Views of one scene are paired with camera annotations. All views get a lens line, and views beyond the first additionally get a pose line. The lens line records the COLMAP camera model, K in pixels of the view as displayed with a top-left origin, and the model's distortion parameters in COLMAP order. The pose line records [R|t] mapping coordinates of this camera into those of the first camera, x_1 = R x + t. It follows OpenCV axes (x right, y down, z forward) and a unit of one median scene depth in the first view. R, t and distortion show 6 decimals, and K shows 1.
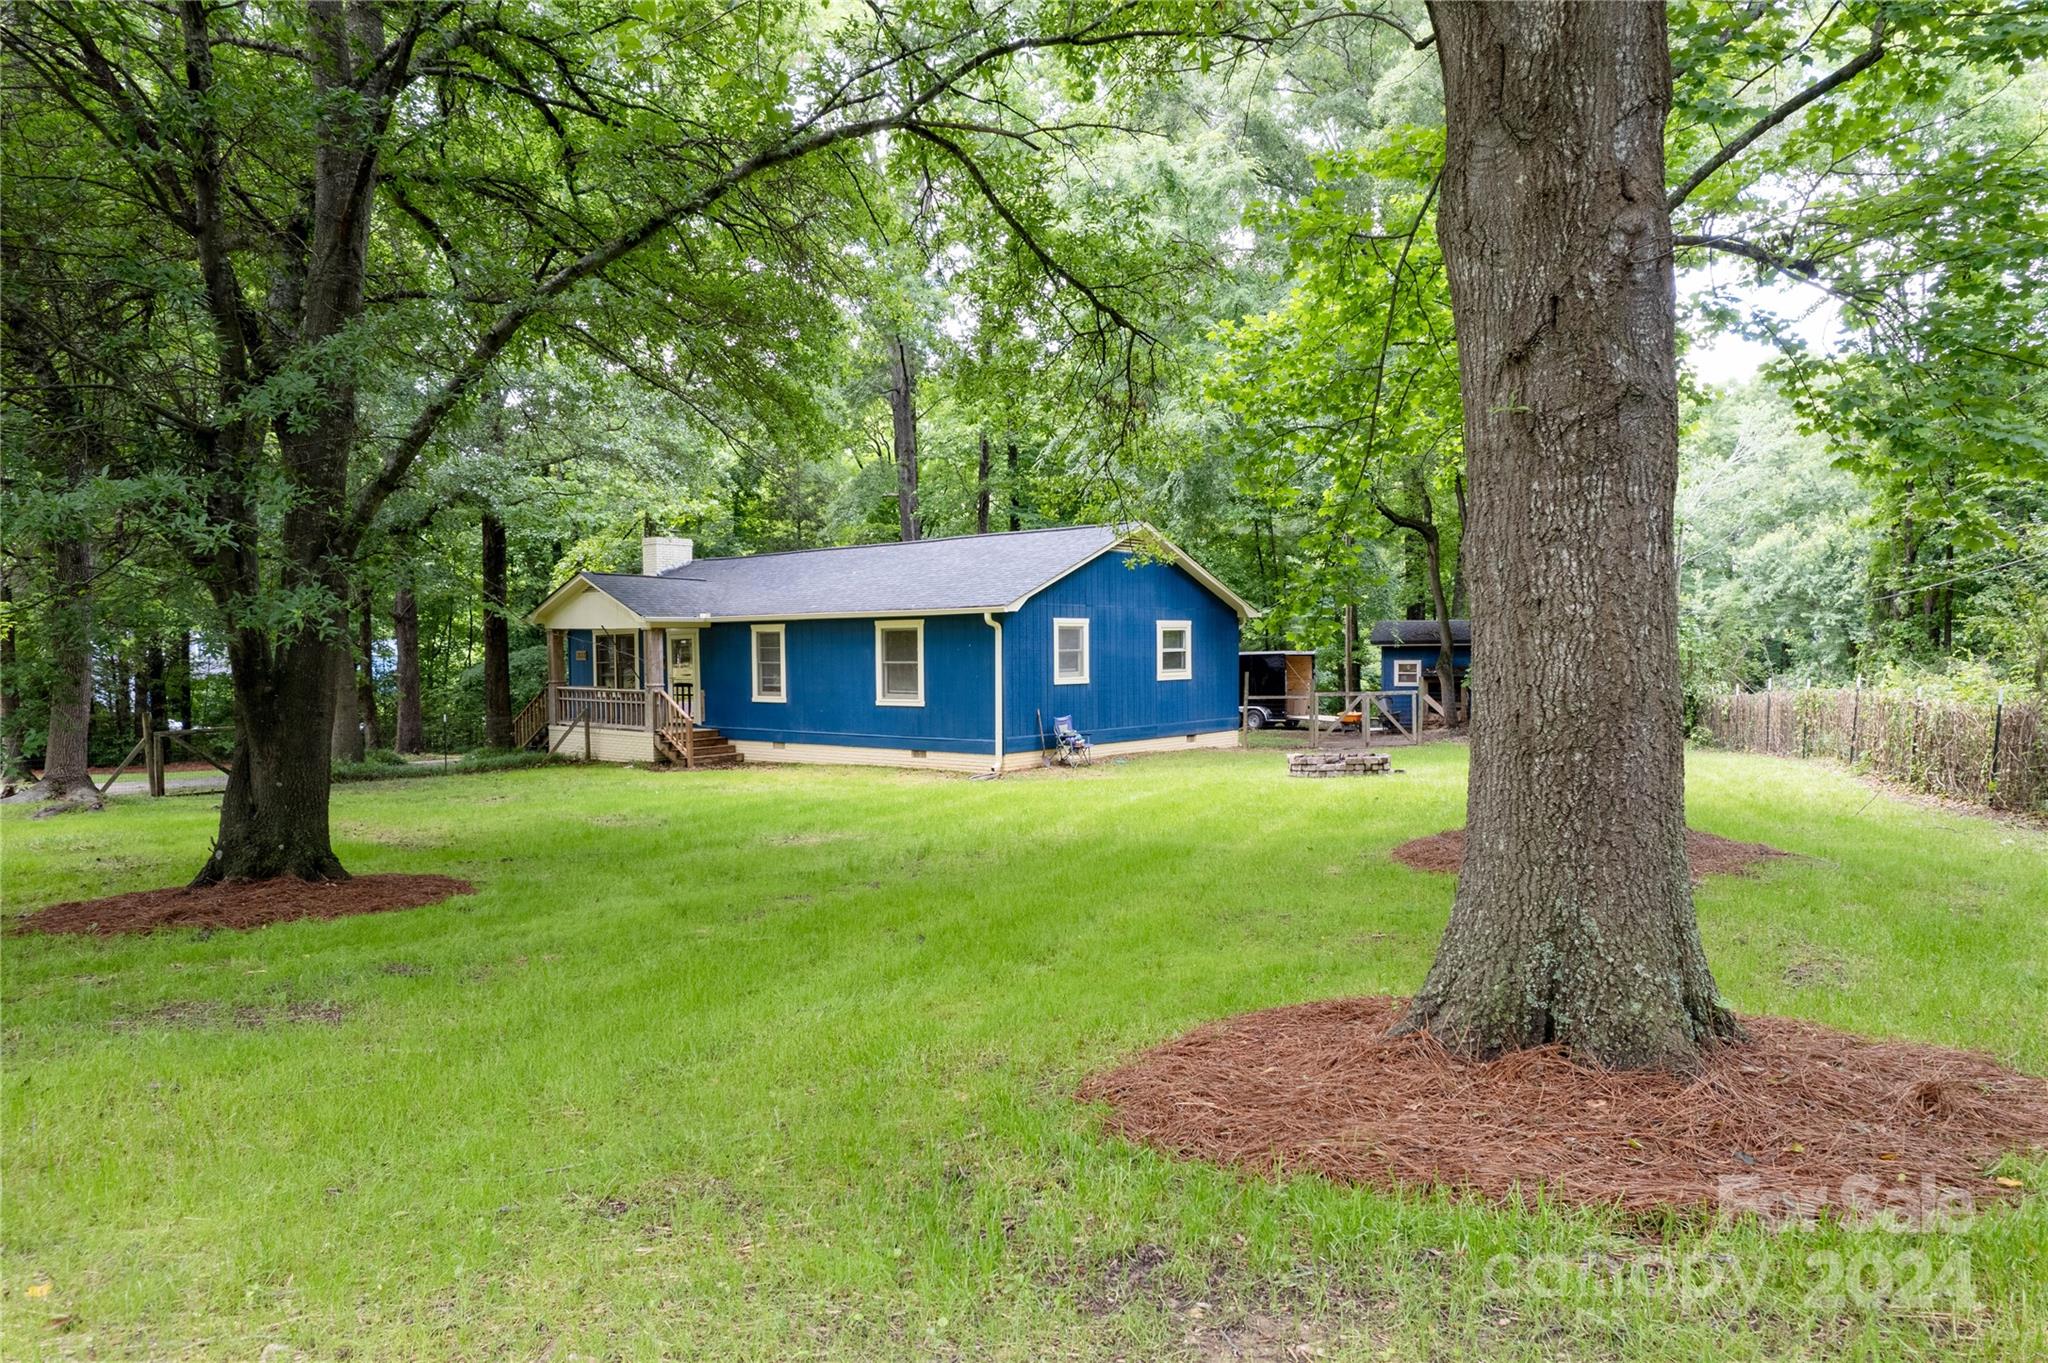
lens RADIAL K [[1294.3, 0, 1012.3], [0, 1294.3, 689.5], [0, 0, 1]] dist [-0.065834, 0.053982]
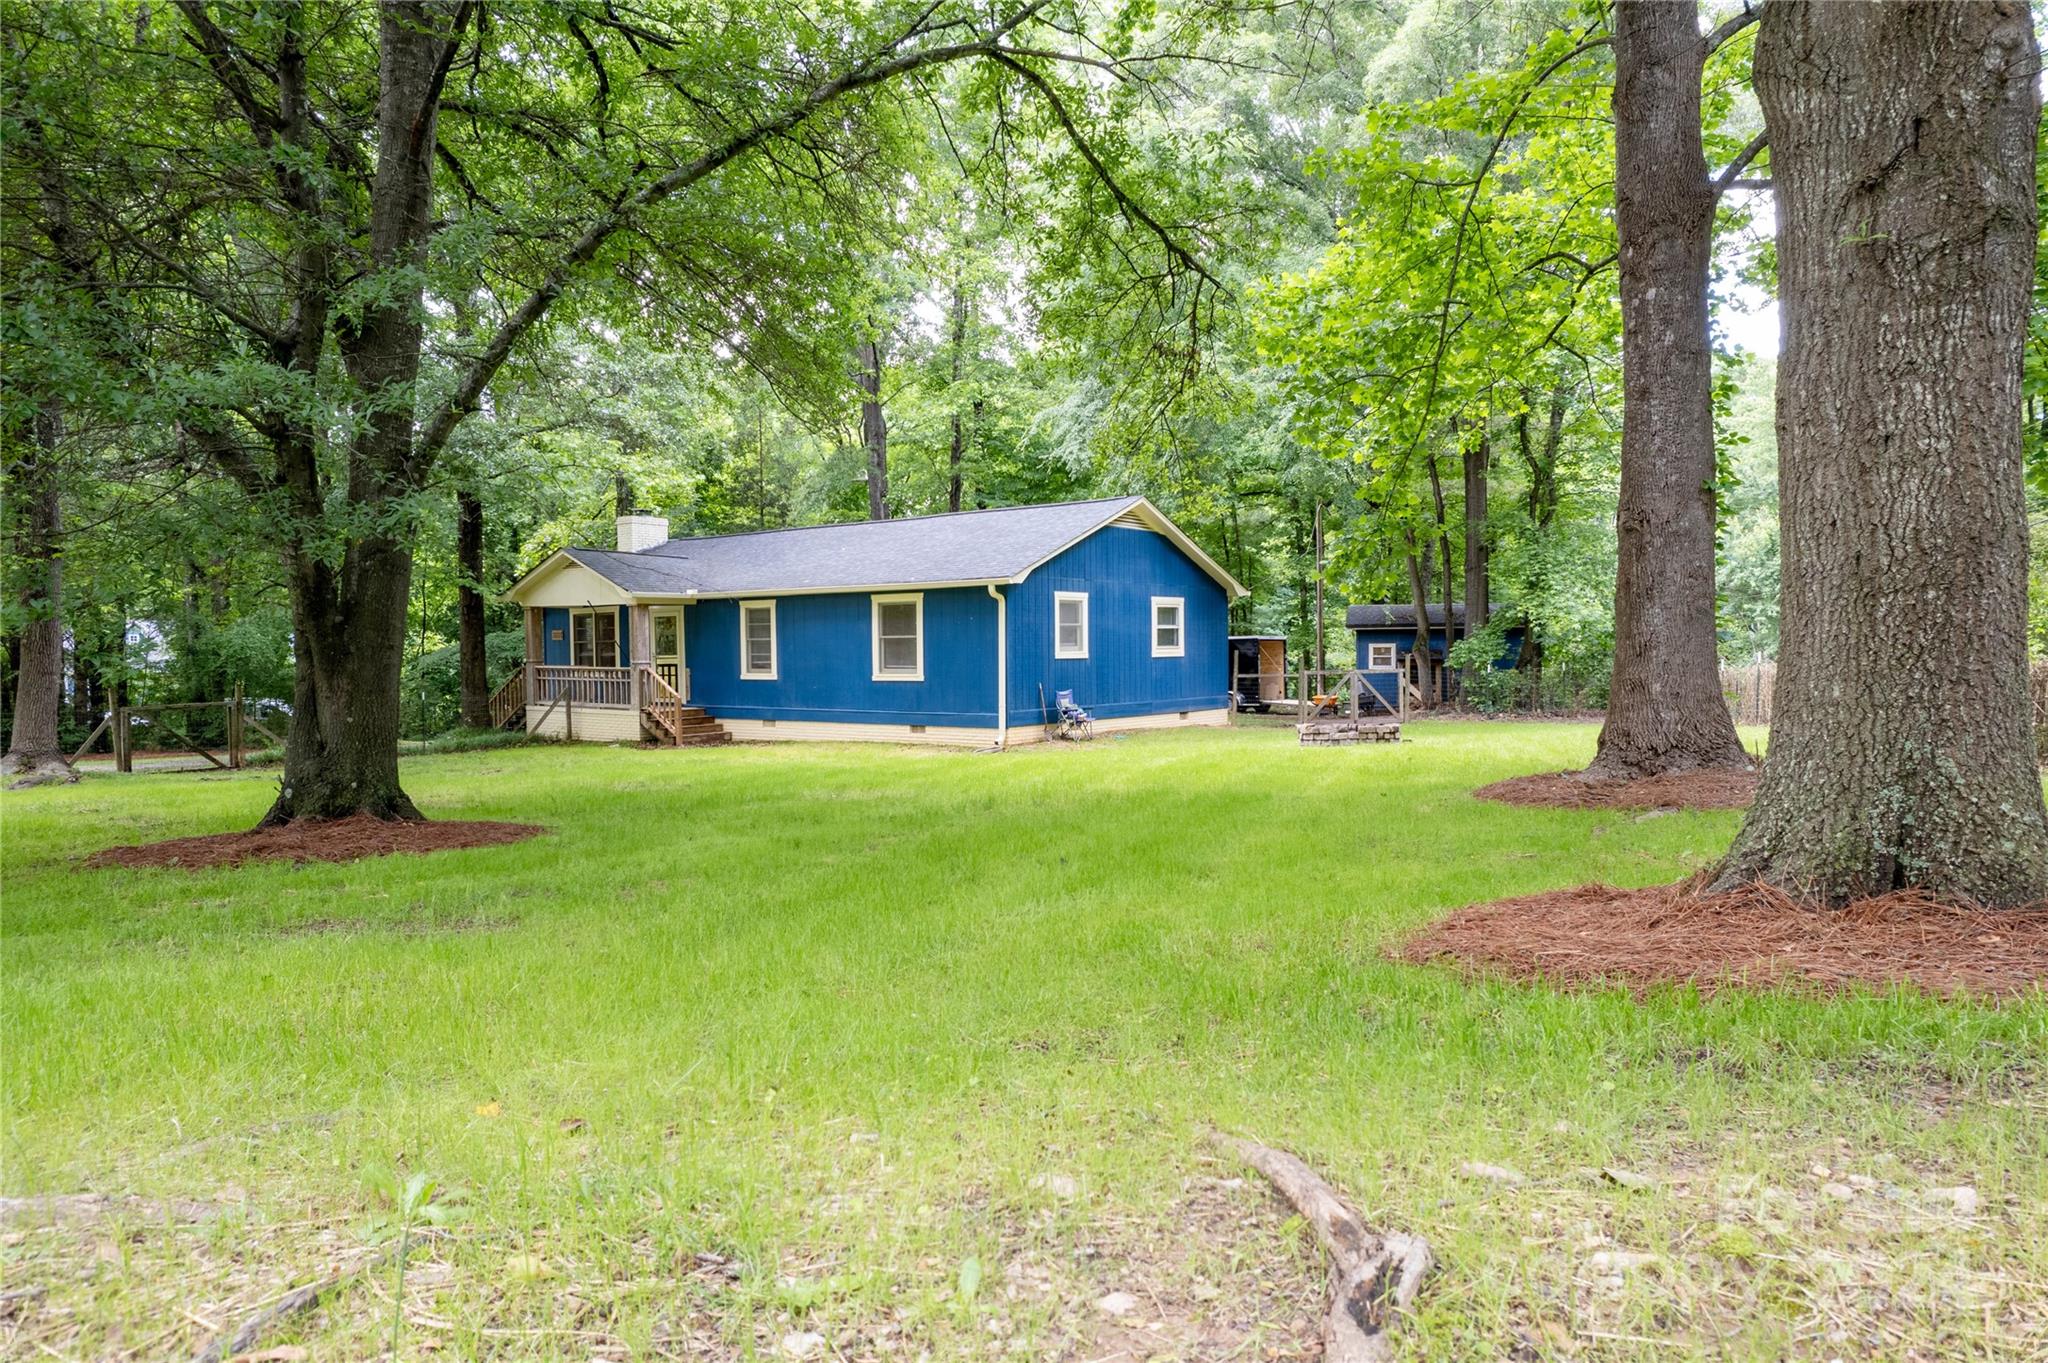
lens RADIAL K [[1294.3, 0, 1012.3], [0, 1294.3, 690.4], [0, 0, 1]] dist [-0.065834, 0.053982]
pose [[0.998890, -0.001150, 0.047090, -0.059705], [0.001083, 0.999998, 0.001459, 0.024153], [-0.047092, -0.001406, 0.998890, 0.012637]]
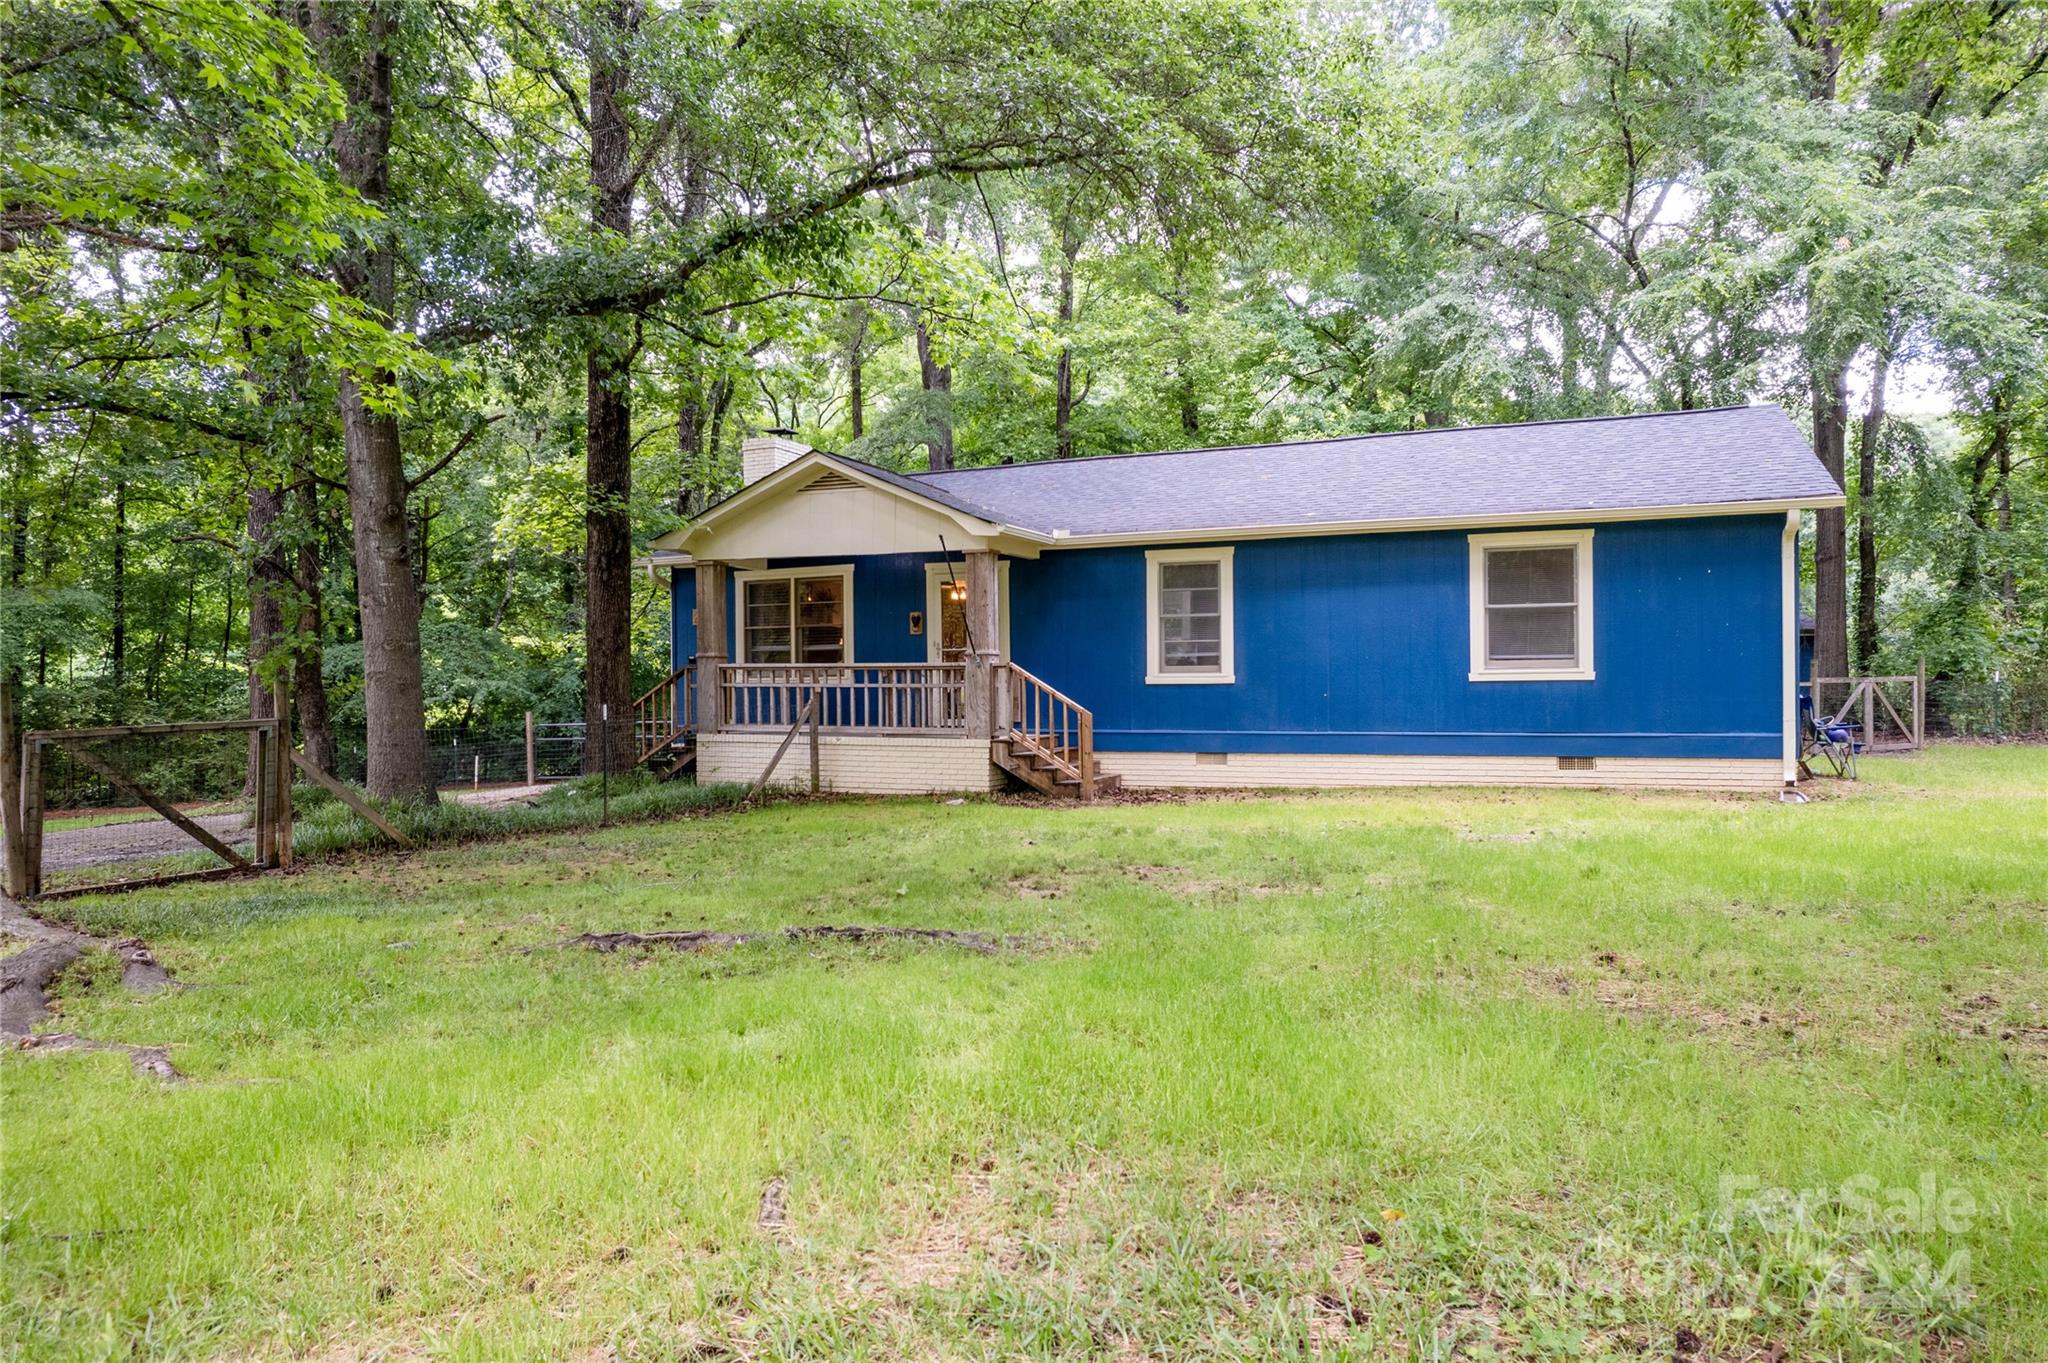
lens RADIAL K [[1294.3, 0, 1011.6], [0, 1294.3, 683.5], [0, 0, 1]] dist [-0.065834, 0.053982]
pose [[0.960504, 0.003071, 0.278249, -0.606292], [0.007027, 0.999352, -0.035289, 0.042071], [-0.278178, 0.035850, 0.959860, 0.667916]]
